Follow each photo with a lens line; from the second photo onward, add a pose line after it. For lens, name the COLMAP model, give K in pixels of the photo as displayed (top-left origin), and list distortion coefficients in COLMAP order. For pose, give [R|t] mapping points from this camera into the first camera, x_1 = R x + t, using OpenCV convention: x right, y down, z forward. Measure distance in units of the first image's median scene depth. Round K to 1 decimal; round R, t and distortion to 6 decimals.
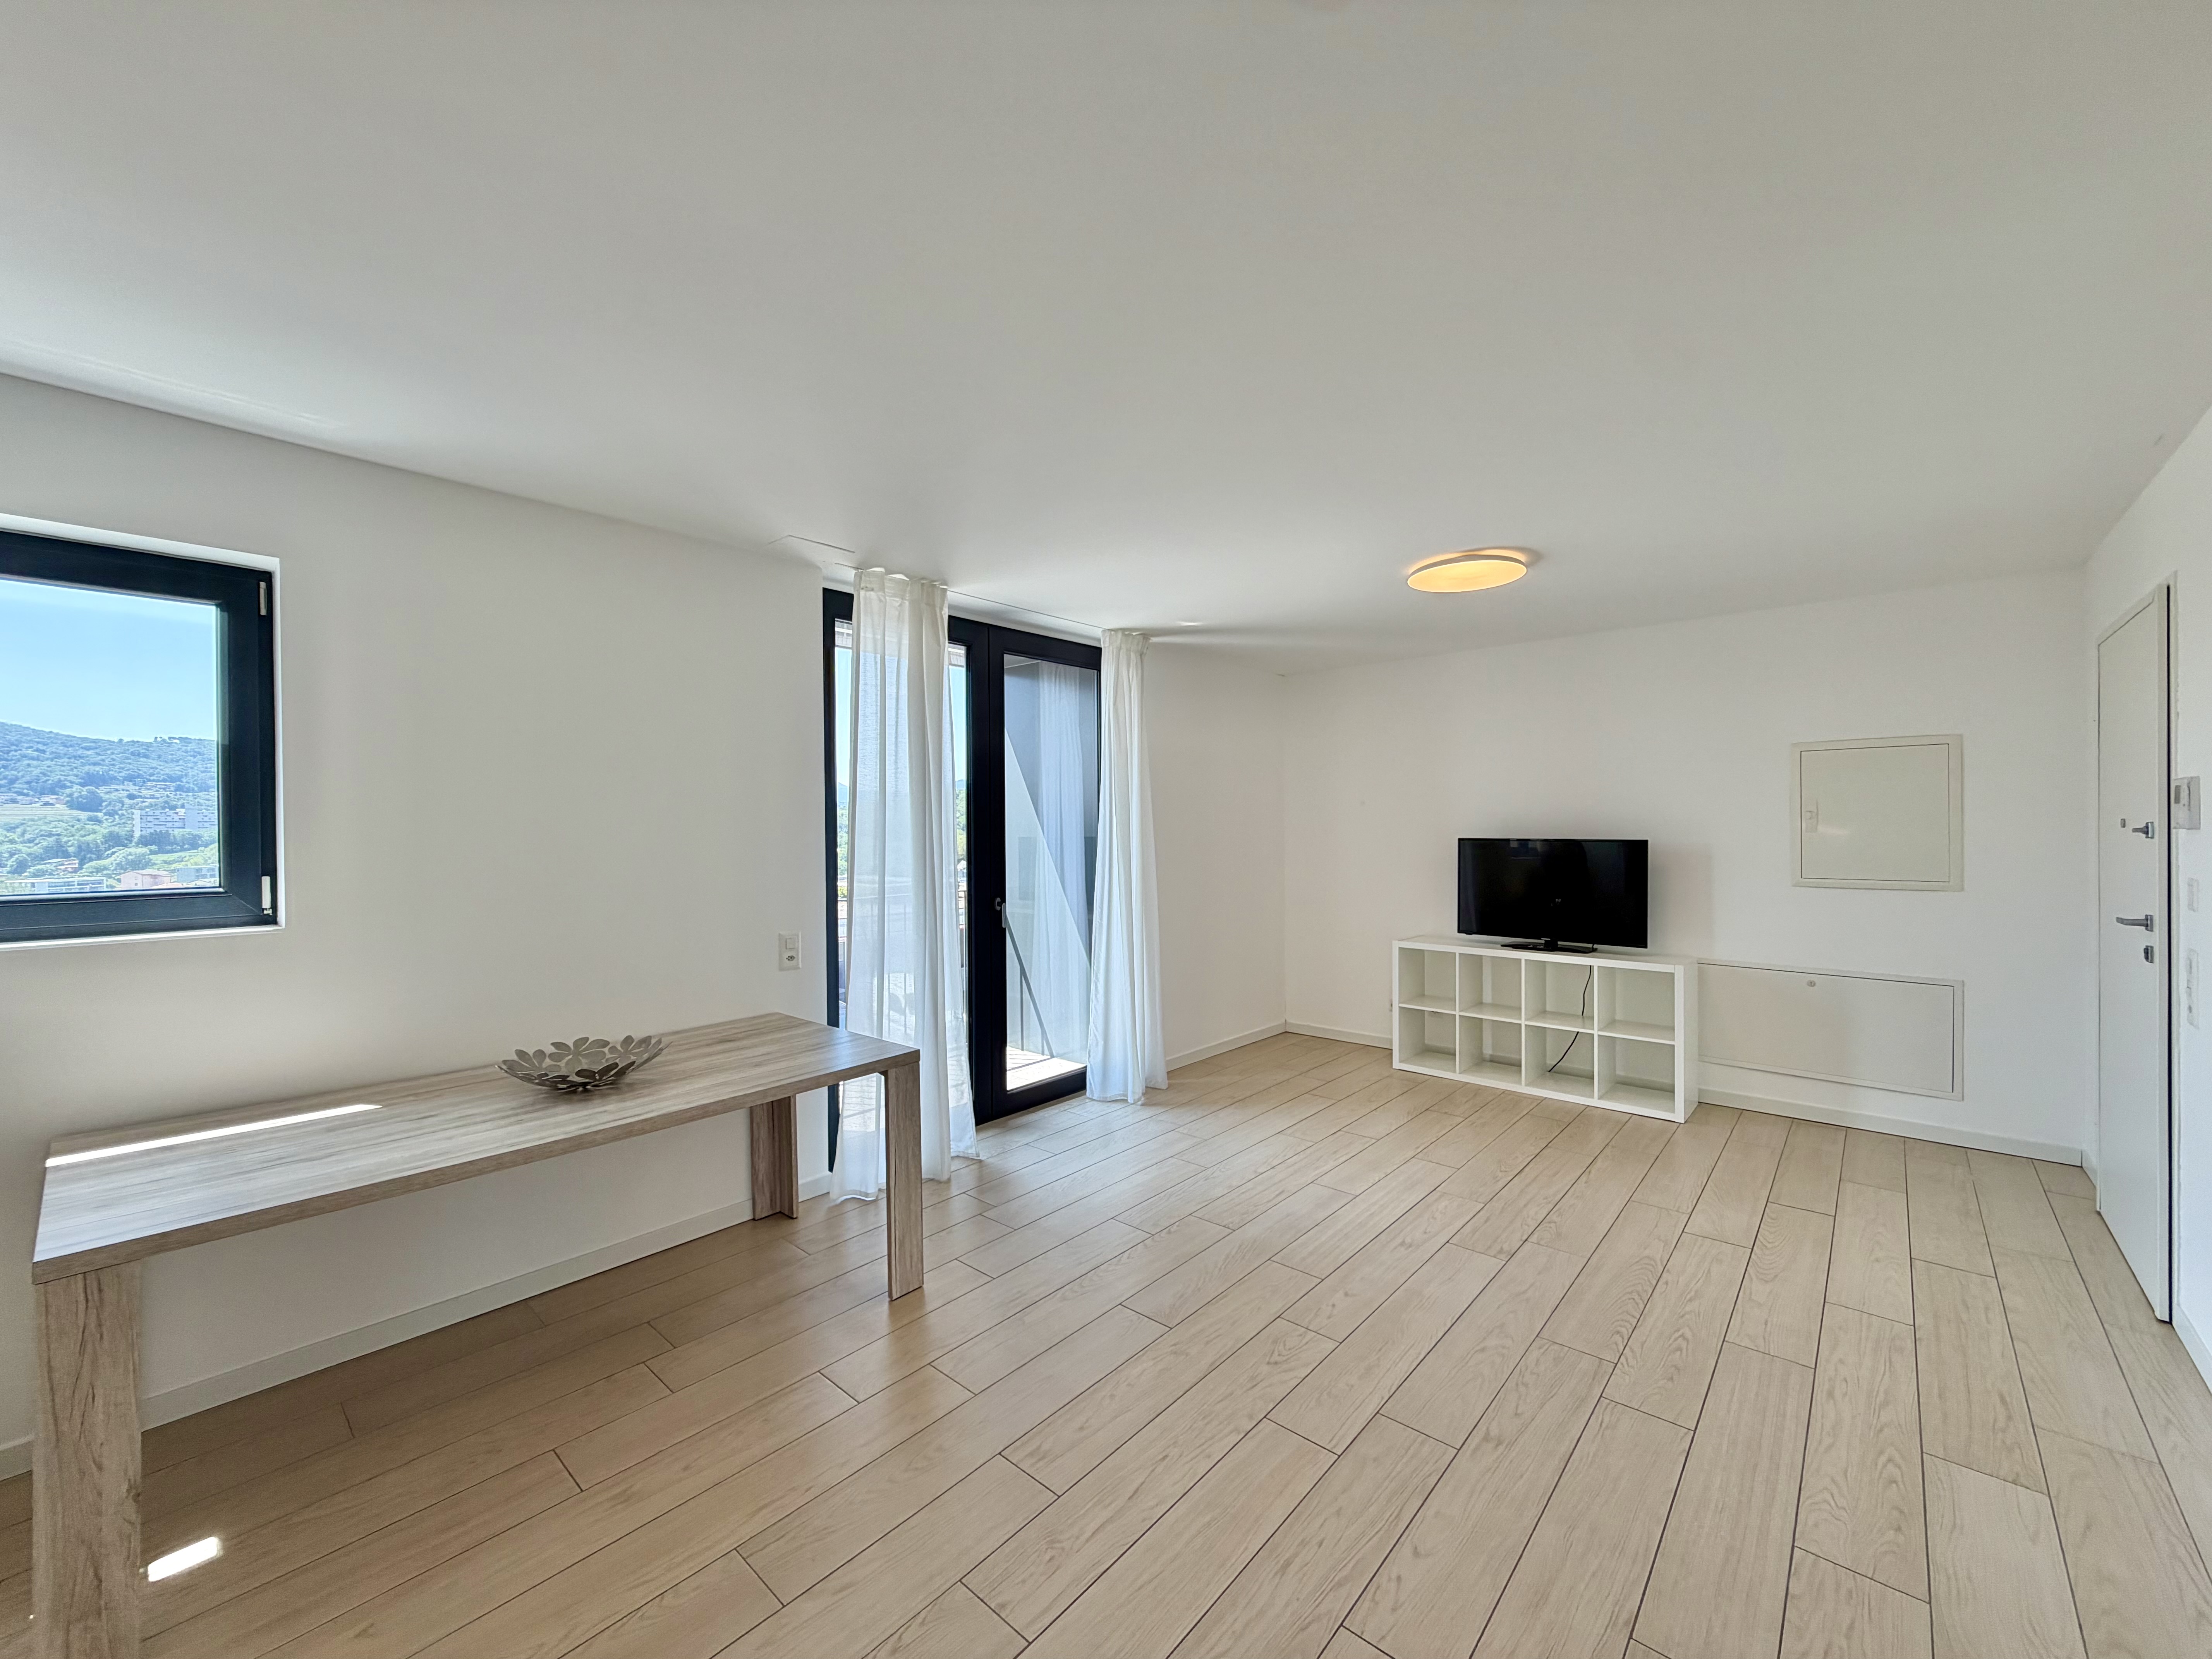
lens RADIAL K [[879.8, 0, 1099.2], [0, 879.8, 831.2], [0, 0, 1]] dist [0.000596, -0.000190]
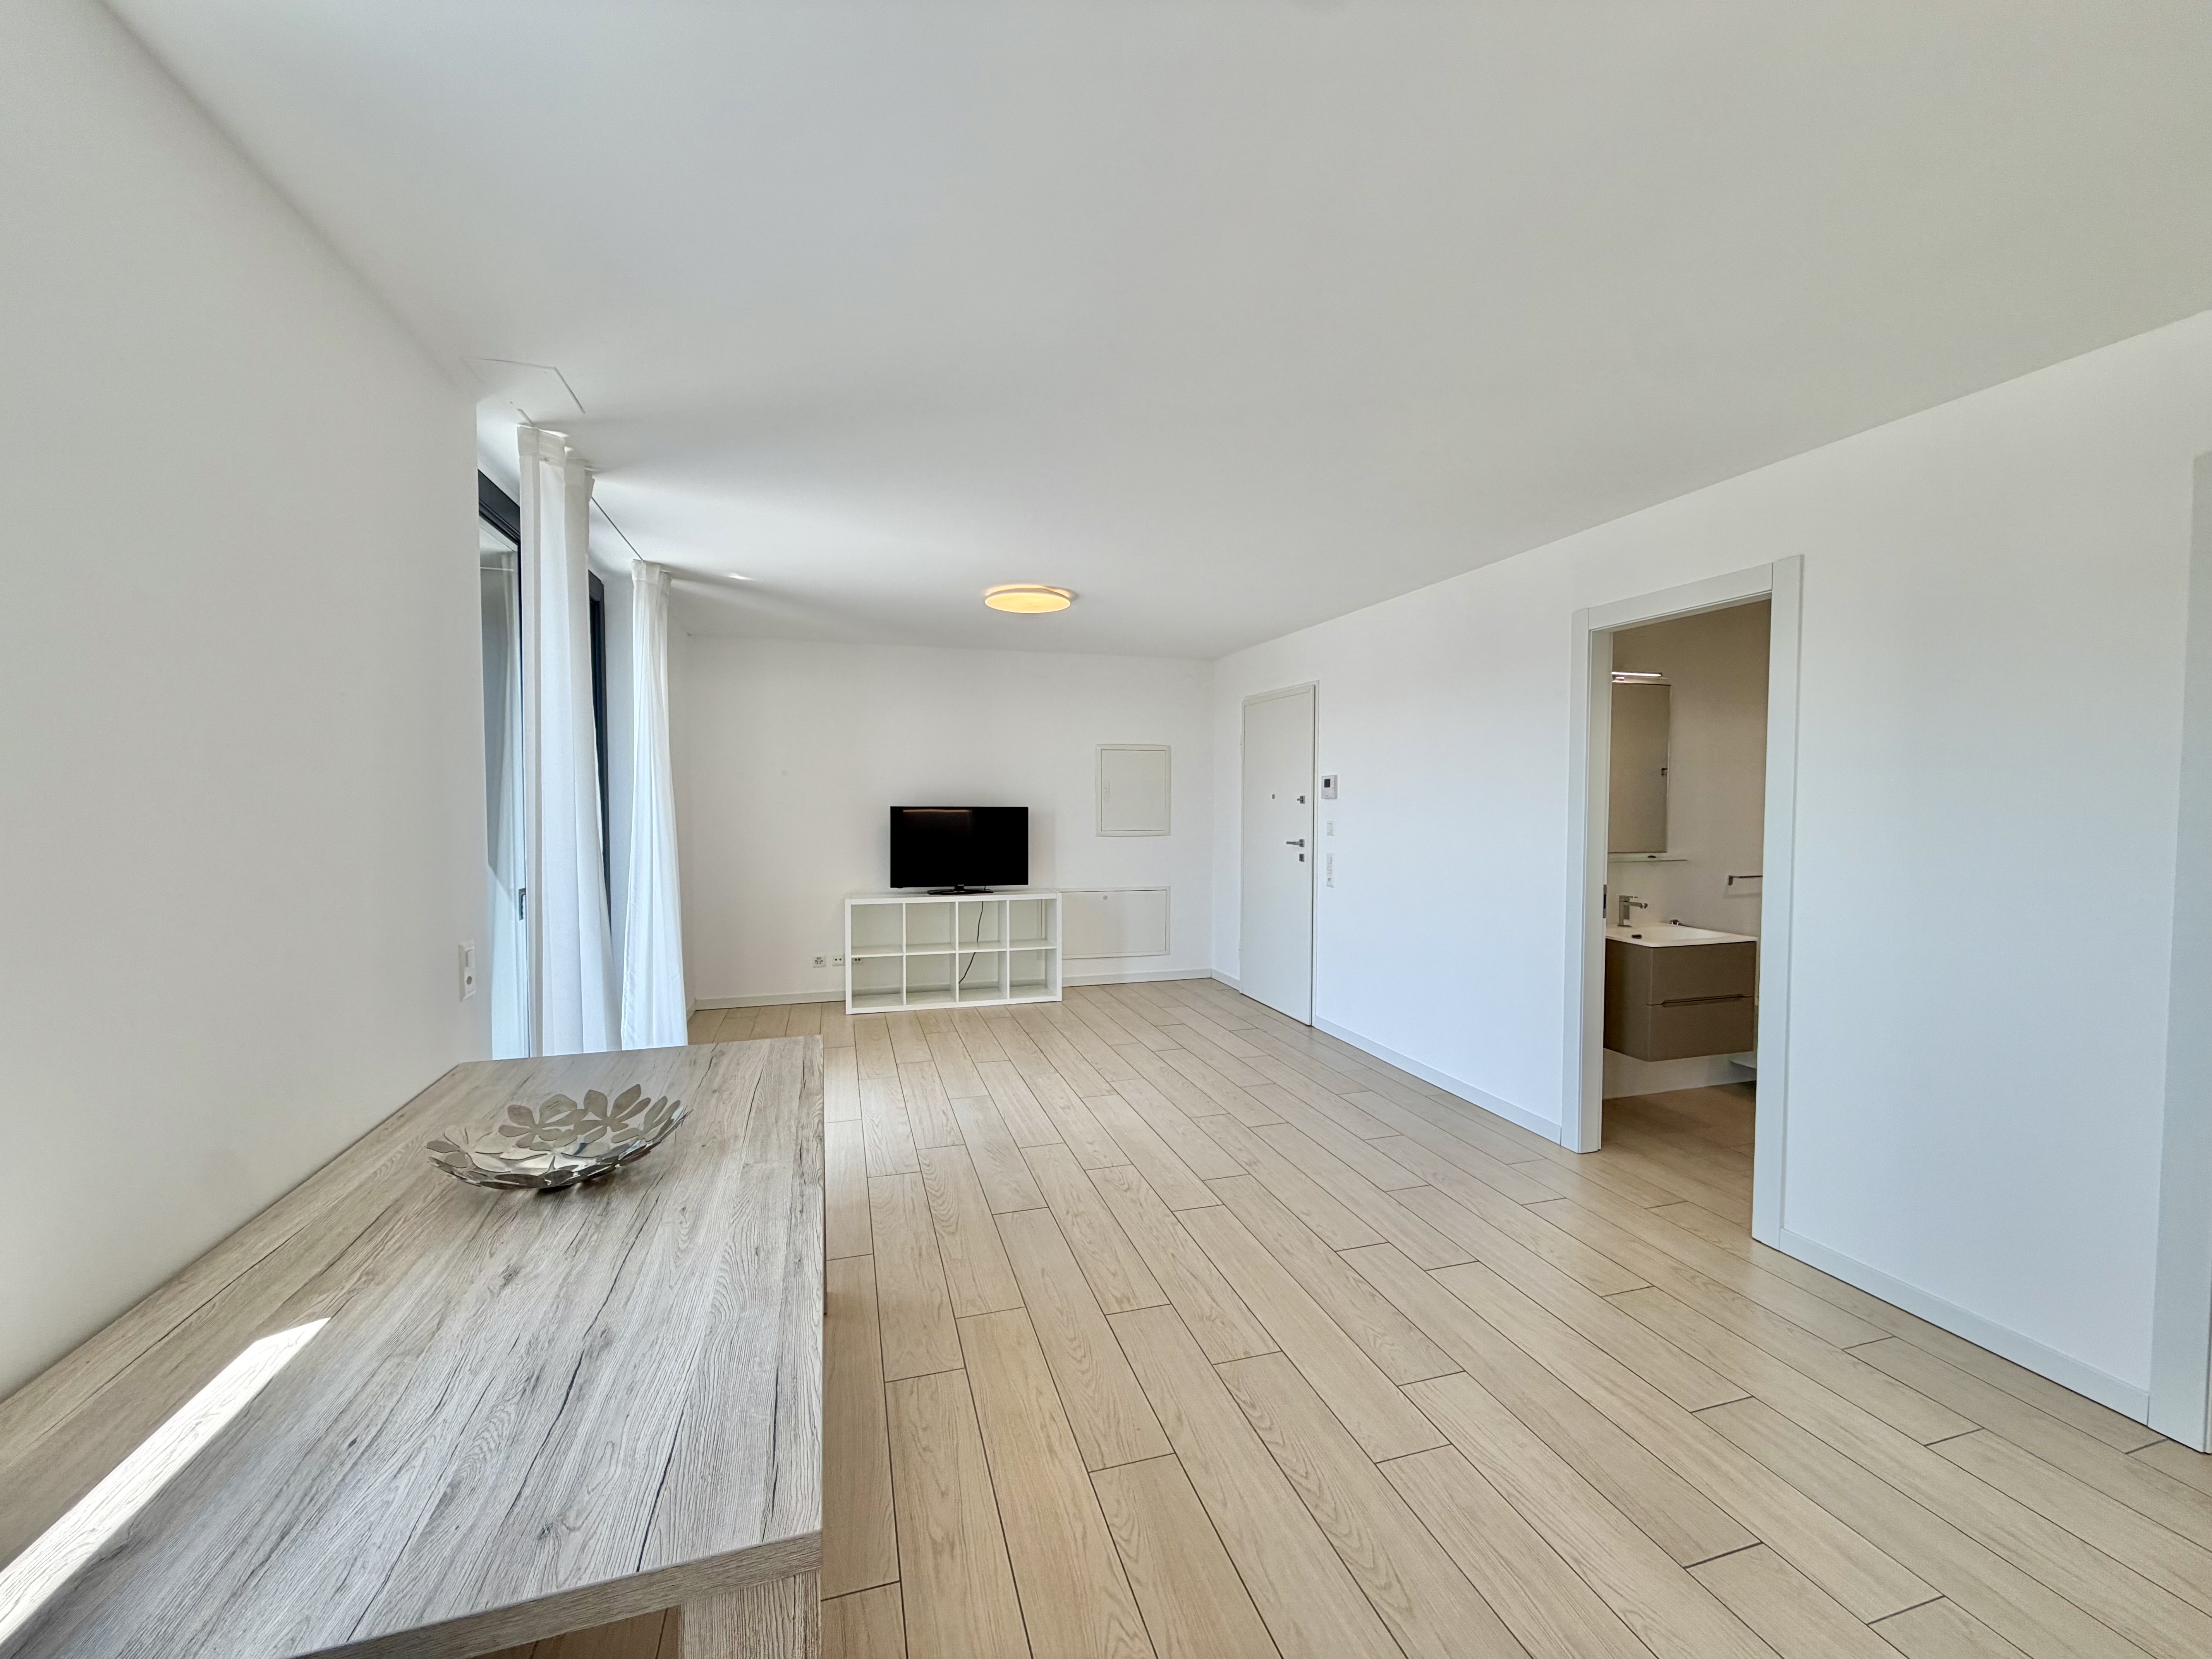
lens RADIAL K [[879.8, 0, 1099.2], [0, 879.8, 831.2], [0, 0, 1]] dist [0.000596, -0.000190]
pose [[0.522712, -0.024987, 0.852143, -0.665834], [0.000605, 0.999581, 0.028939, 0.010491], [-0.852509, -0.014611, 0.522508, 0.234817]]
